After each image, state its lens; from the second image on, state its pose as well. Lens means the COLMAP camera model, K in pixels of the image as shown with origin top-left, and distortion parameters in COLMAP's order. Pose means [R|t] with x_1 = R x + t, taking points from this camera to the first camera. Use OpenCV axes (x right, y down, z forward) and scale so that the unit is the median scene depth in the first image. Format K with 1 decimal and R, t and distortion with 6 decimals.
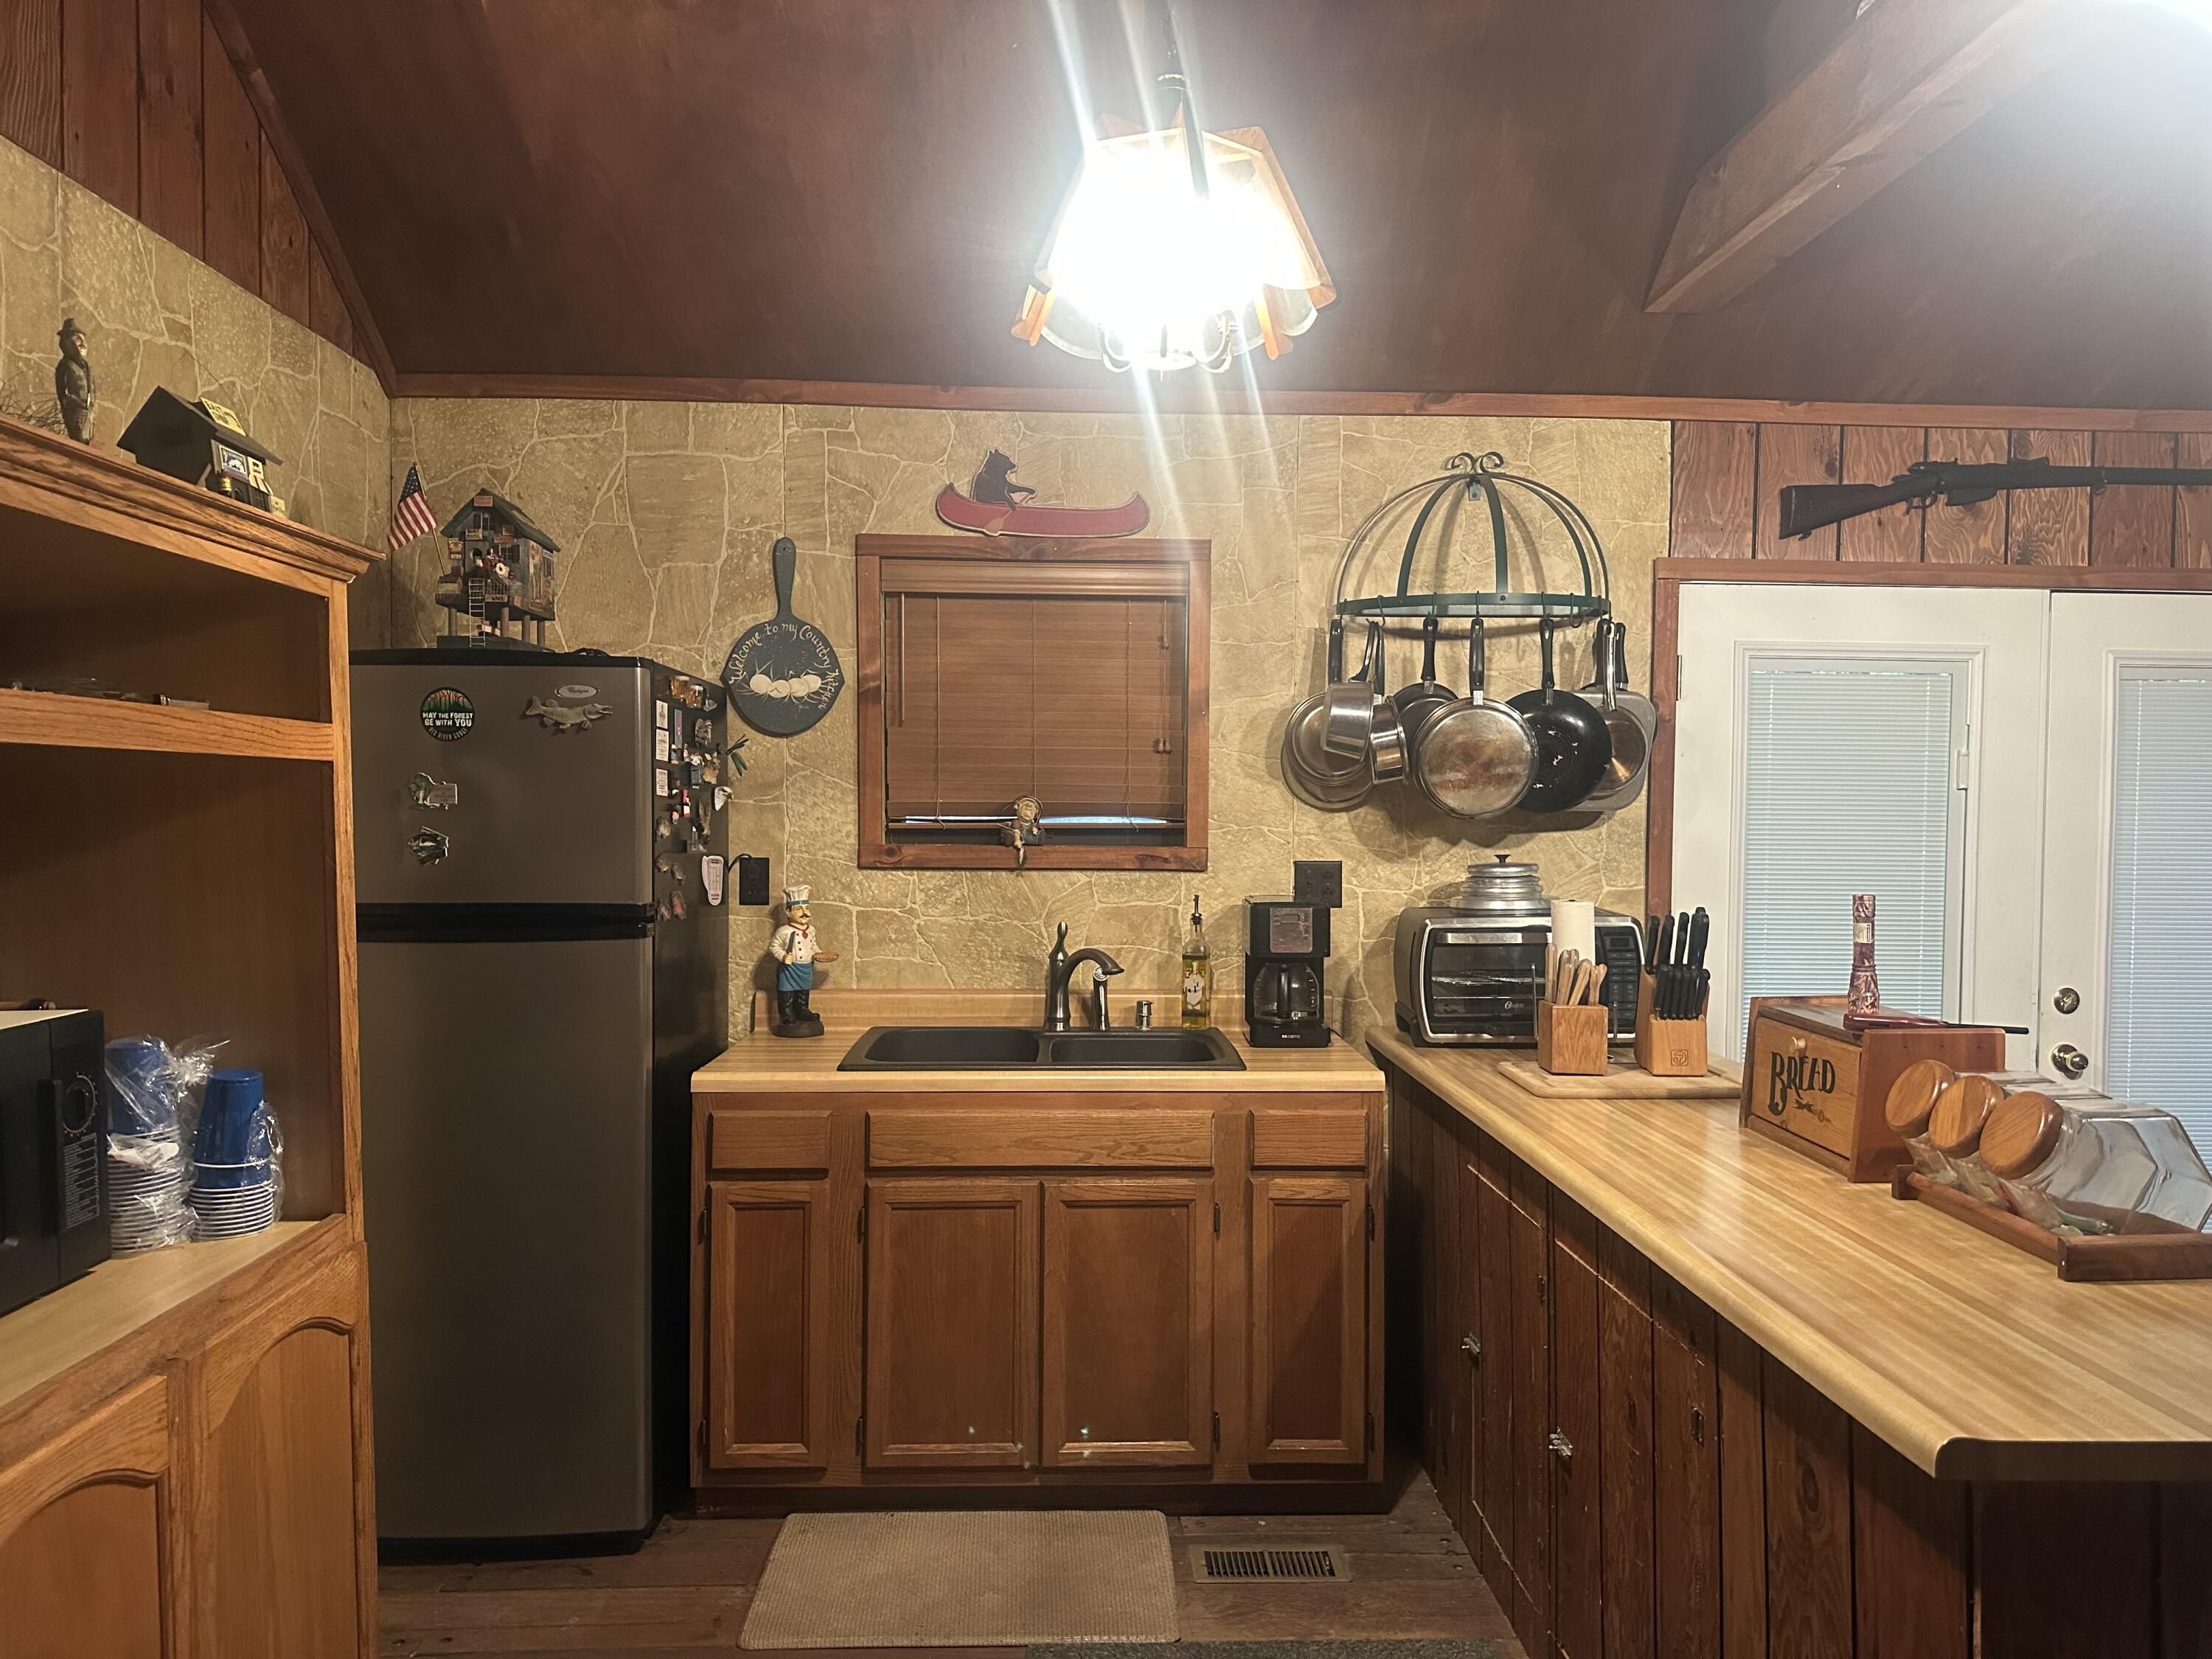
lens RADIAL K [[1540.6, 0, 1107.5], [0, 1540.6, 848.3], [0, 0, 1]] dist [0.089971, -0.116205]
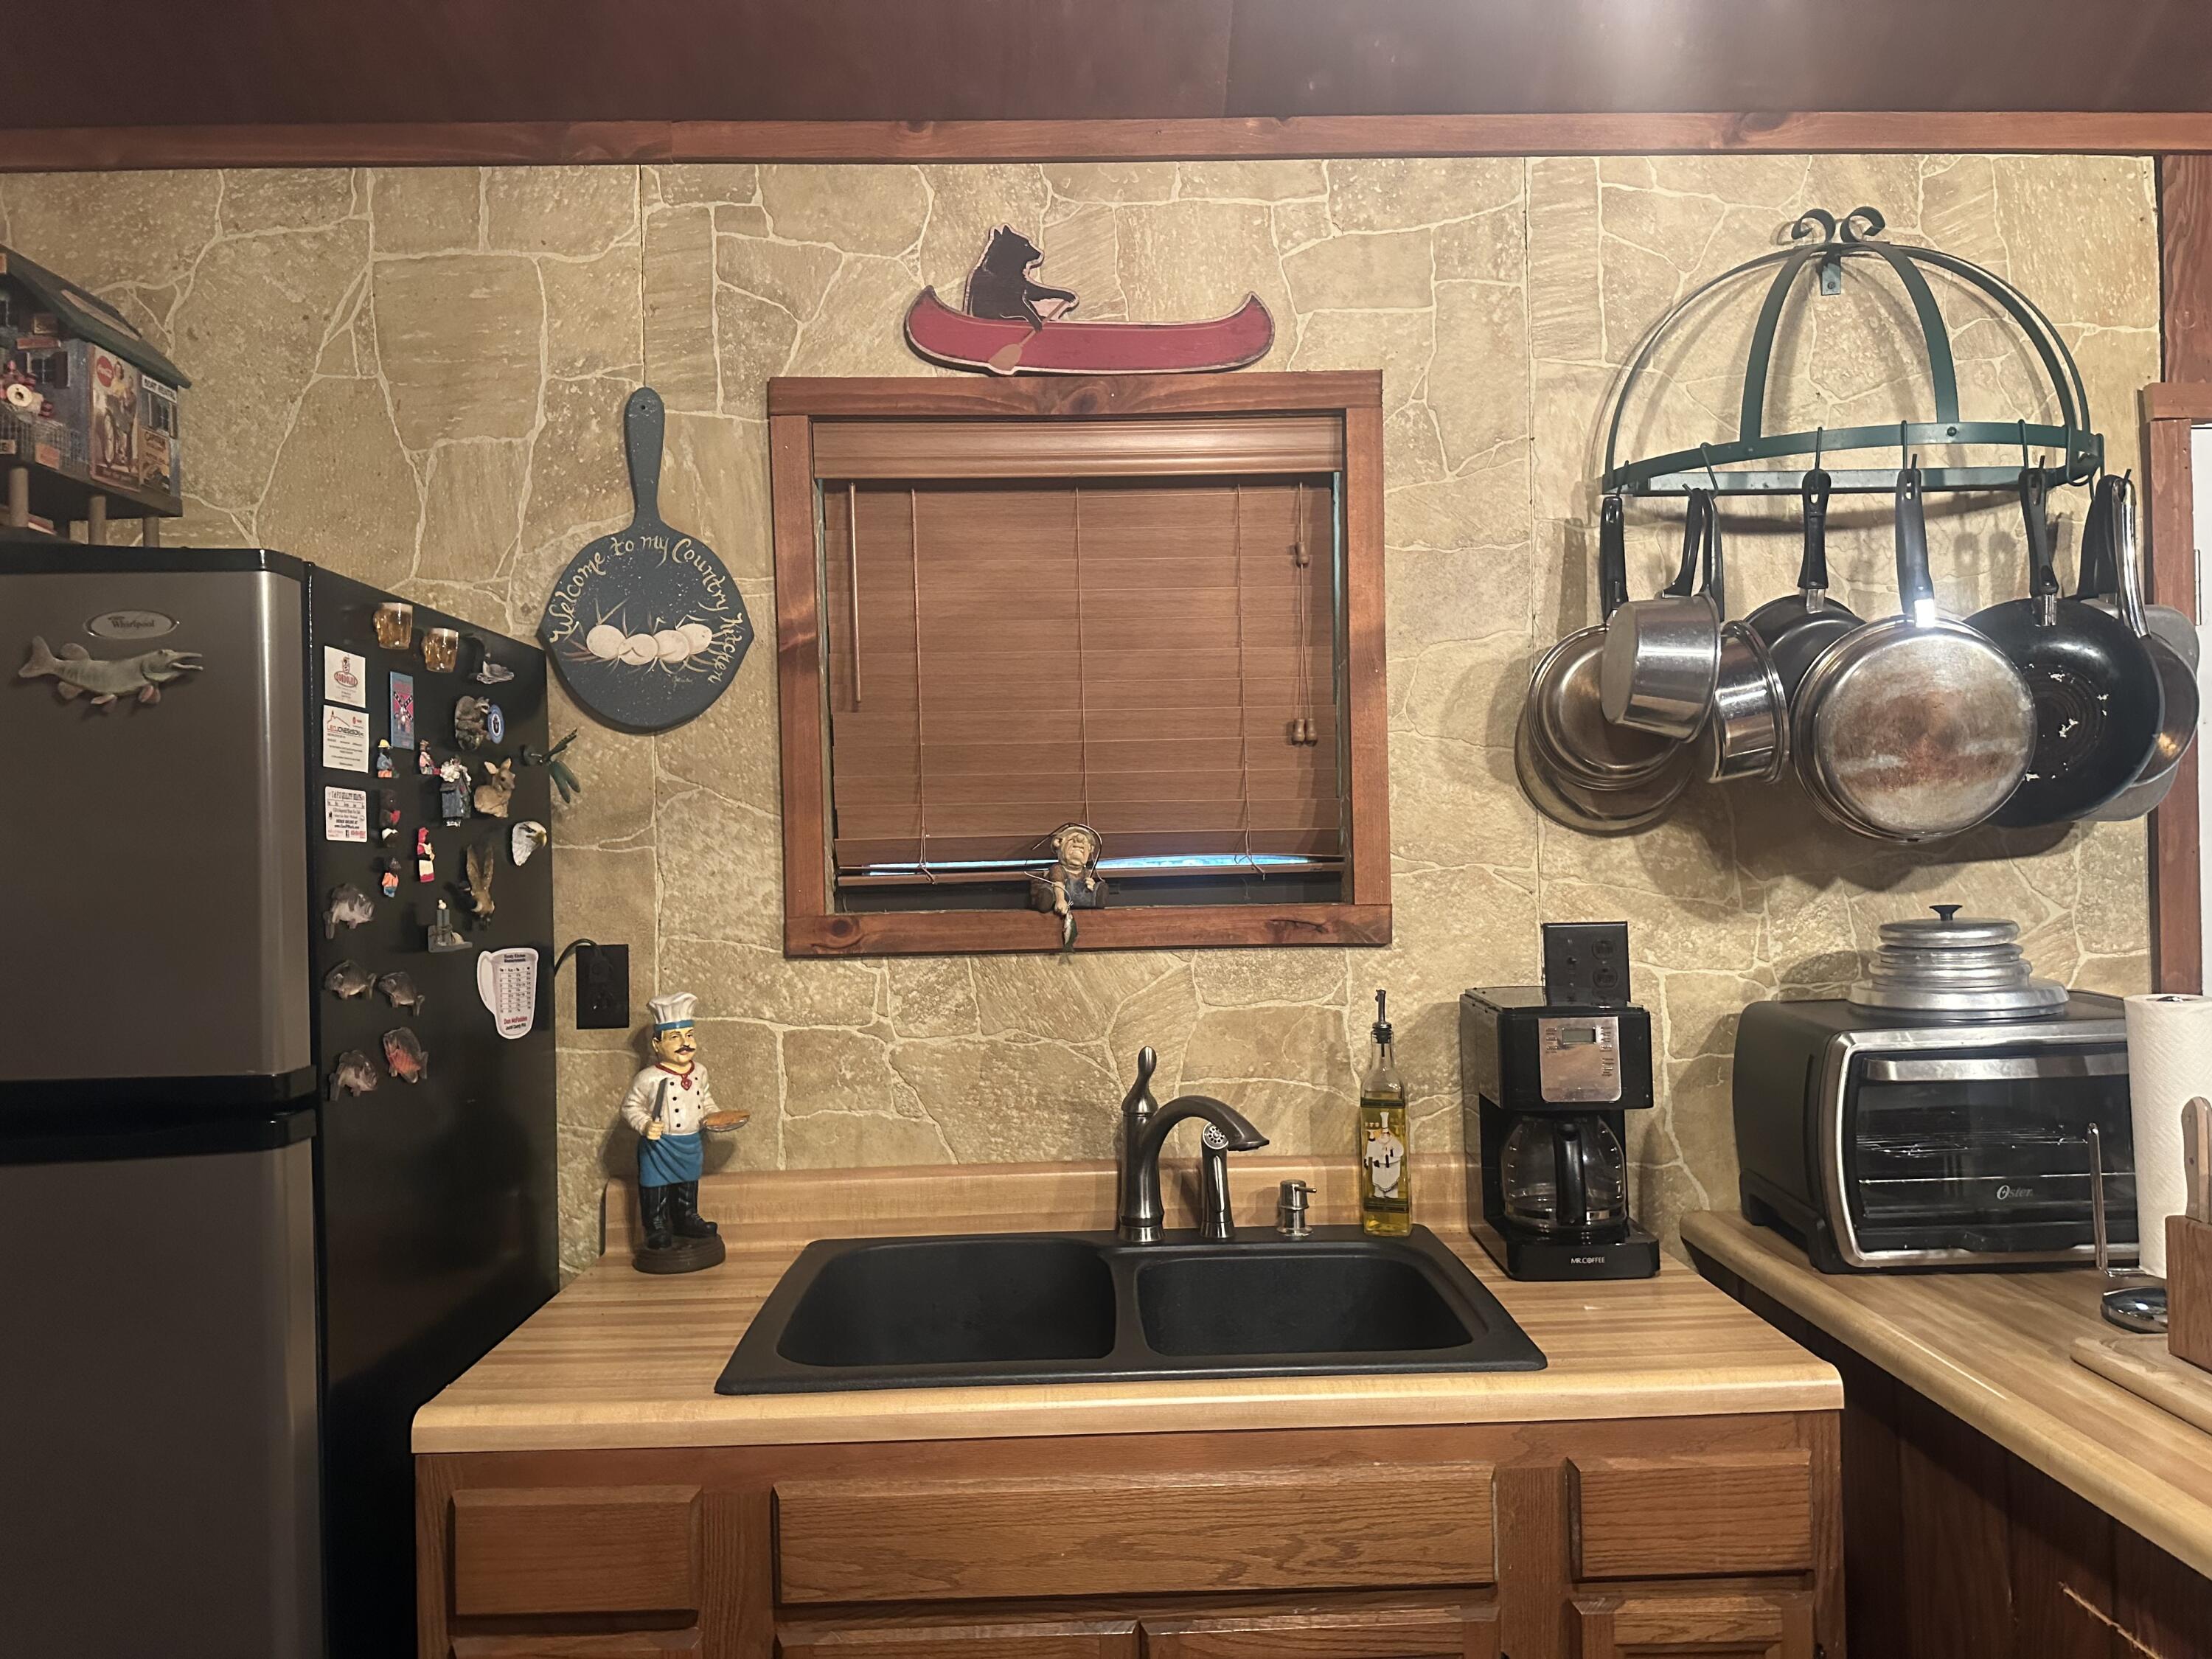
lens RADIAL K [[1540.6, 0, 1112.2], [0, 1540.6, 826.6], [0, 0, 1]] dist [0.089971, -0.116205]
pose [[0.999580, -0.028248, -0.006441, -0.034777], [0.028003, 0.998978, -0.035467, -0.012045], [0.007436, 0.035272, 0.999350, 0.426105]]
